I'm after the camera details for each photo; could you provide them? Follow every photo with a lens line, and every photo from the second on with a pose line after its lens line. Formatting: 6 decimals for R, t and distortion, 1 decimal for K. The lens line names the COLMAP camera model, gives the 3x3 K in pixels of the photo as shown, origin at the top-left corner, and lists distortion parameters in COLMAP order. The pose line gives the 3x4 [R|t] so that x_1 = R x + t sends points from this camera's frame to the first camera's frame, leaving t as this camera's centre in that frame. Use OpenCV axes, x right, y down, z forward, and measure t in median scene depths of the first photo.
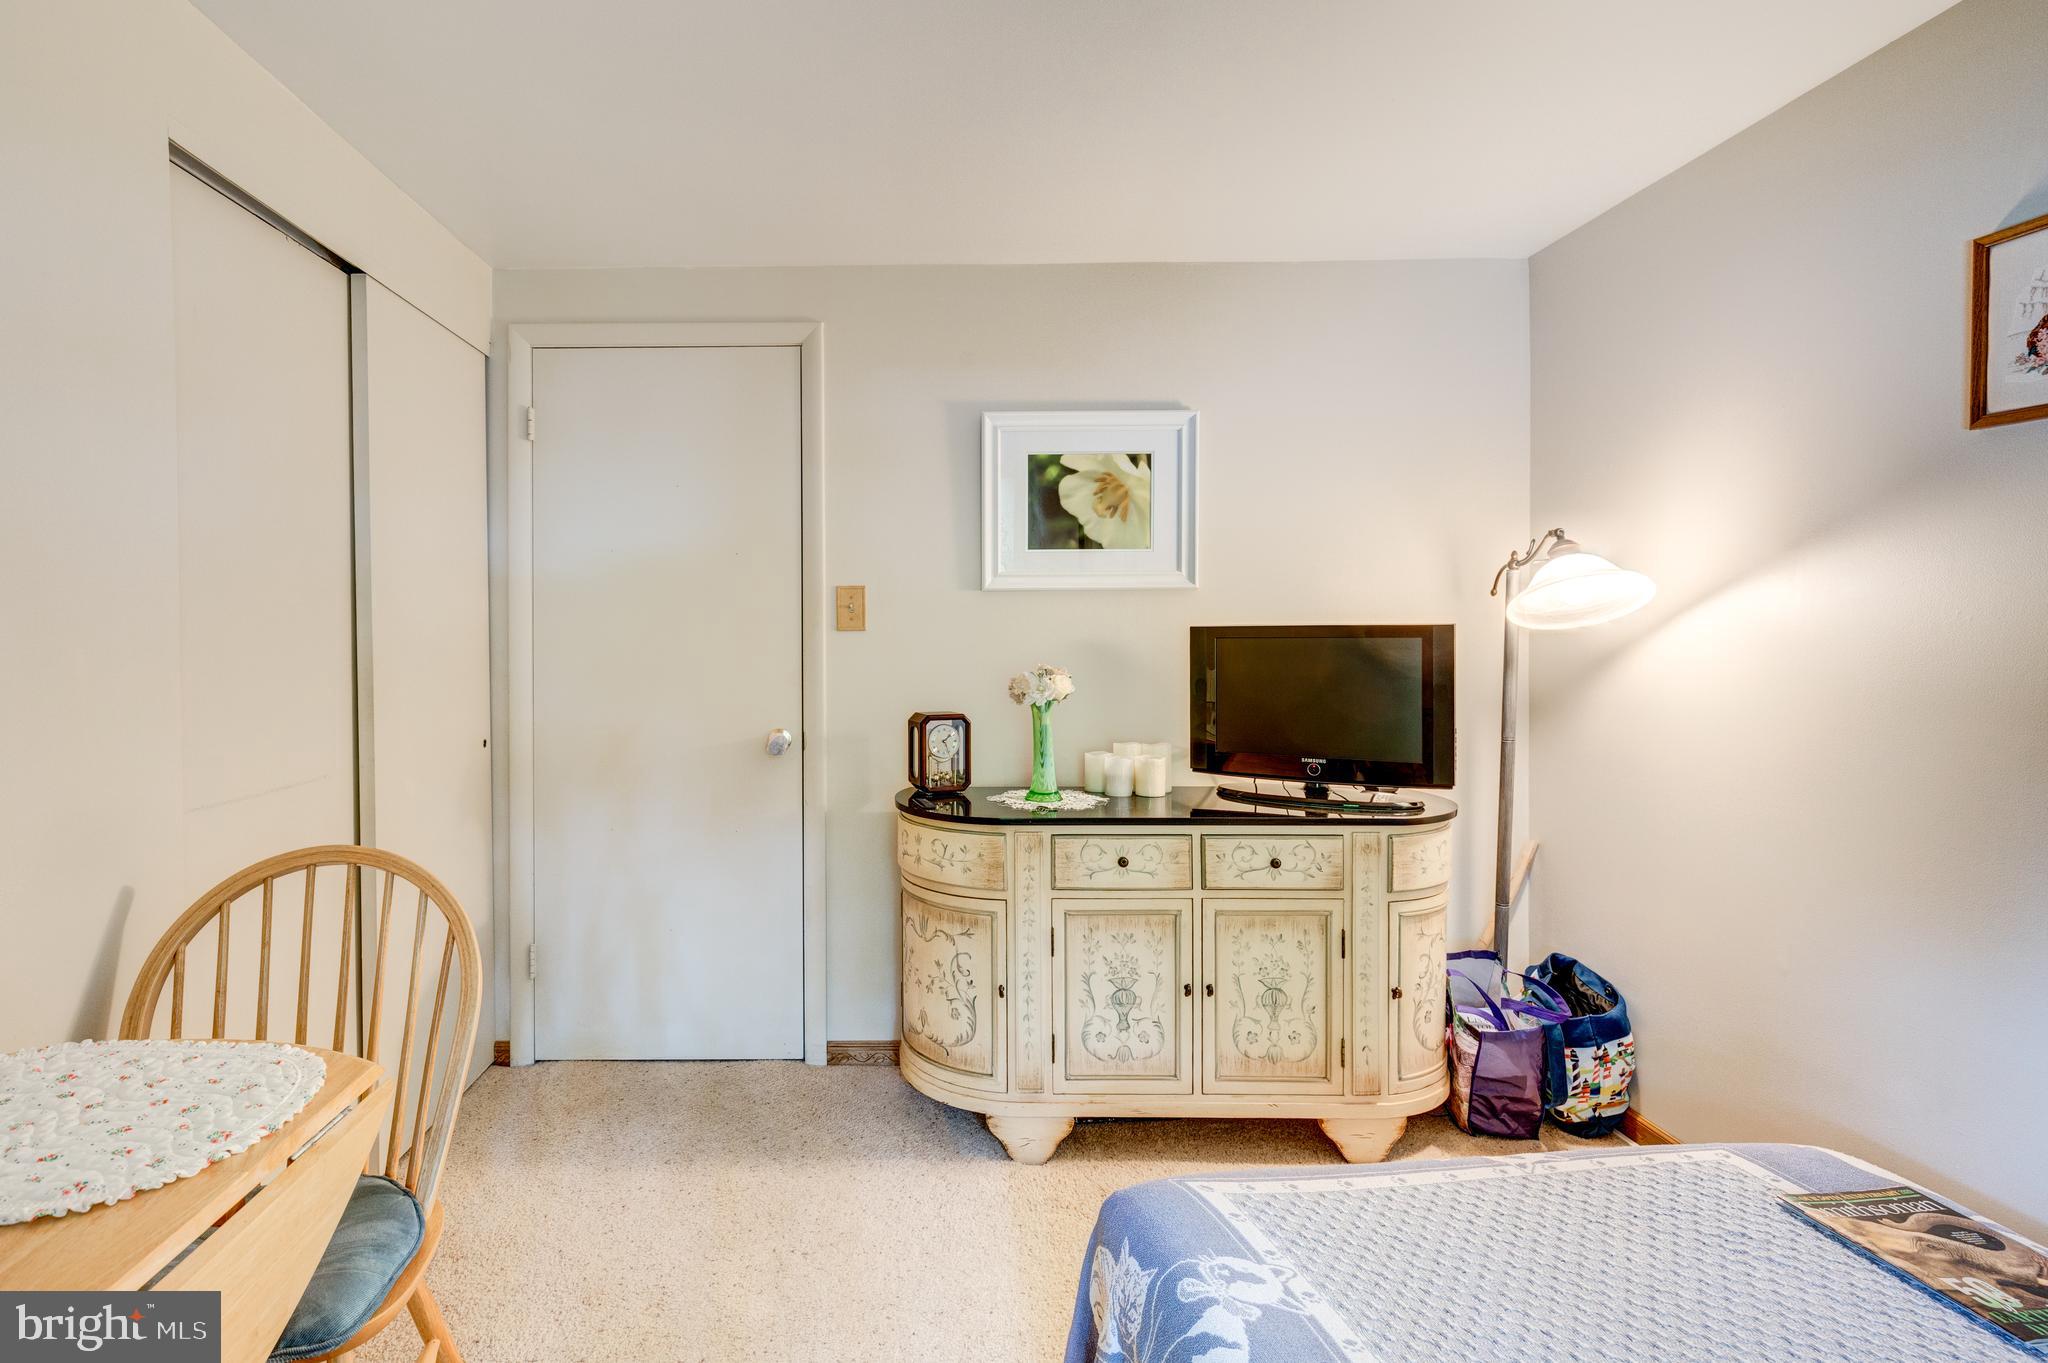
lens RADIAL K [[918.4, 0, 1023.1], [0, 918.4, 686.0], [0, 0, 1]] dist [0.007369, -0.001611]
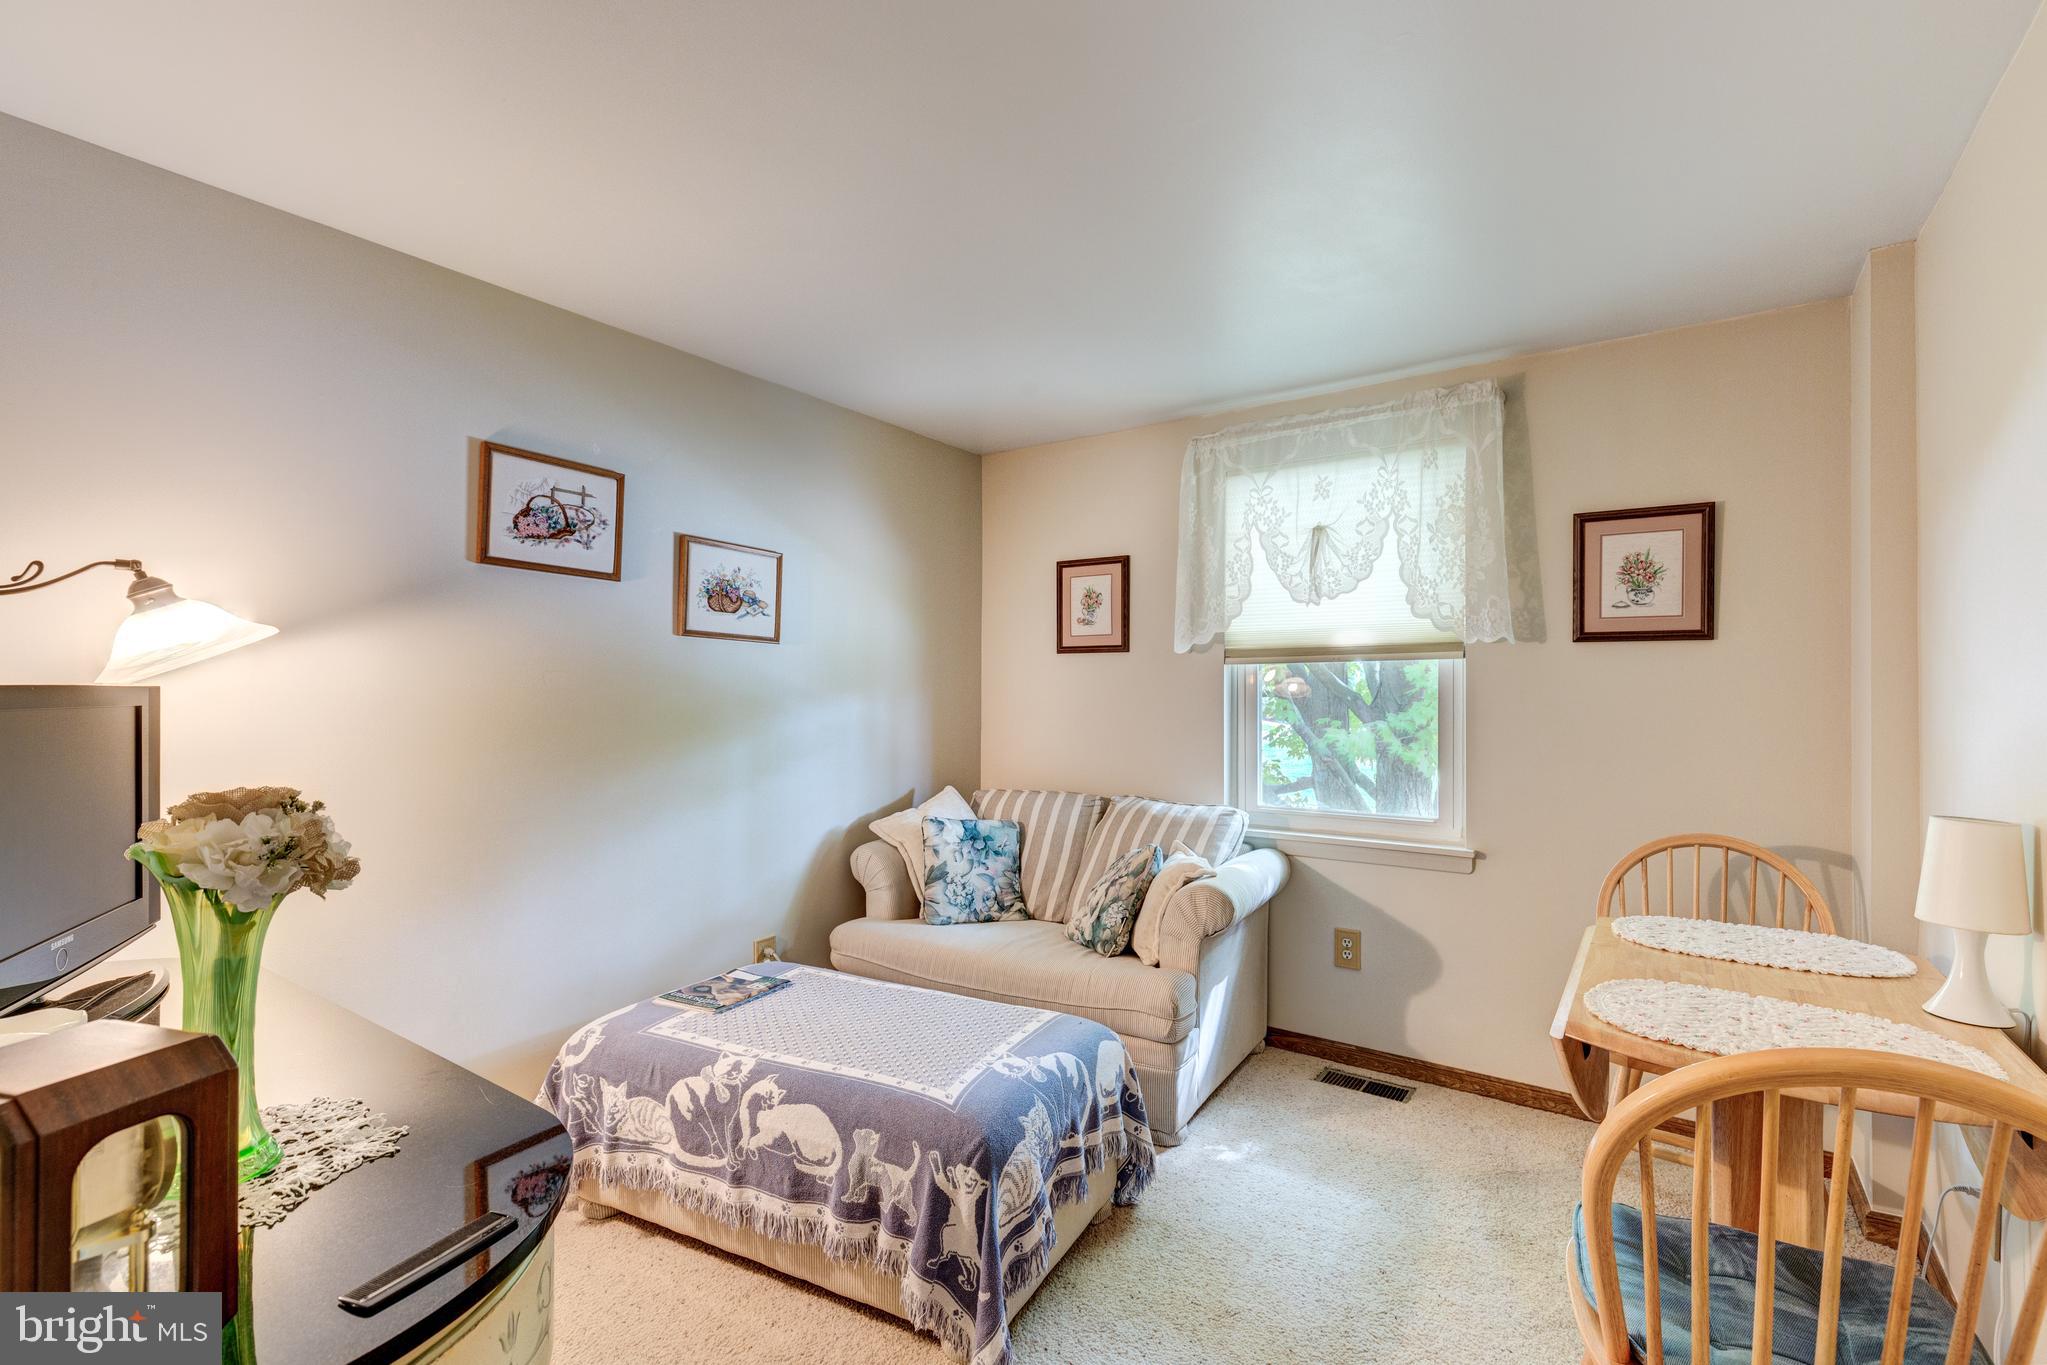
lens RADIAL K [[918.0, 0, 1022.6], [0, 918.0, 687.0], [0, 0, 1]] dist [0.007369, -0.001611]
pose [[-0.709731, -0.003030, 0.704466, -0.700903], [0.030632, 0.998912, 0.035157, -0.103747], [-0.703807, 0.046531, -0.708866, 1.511031]]
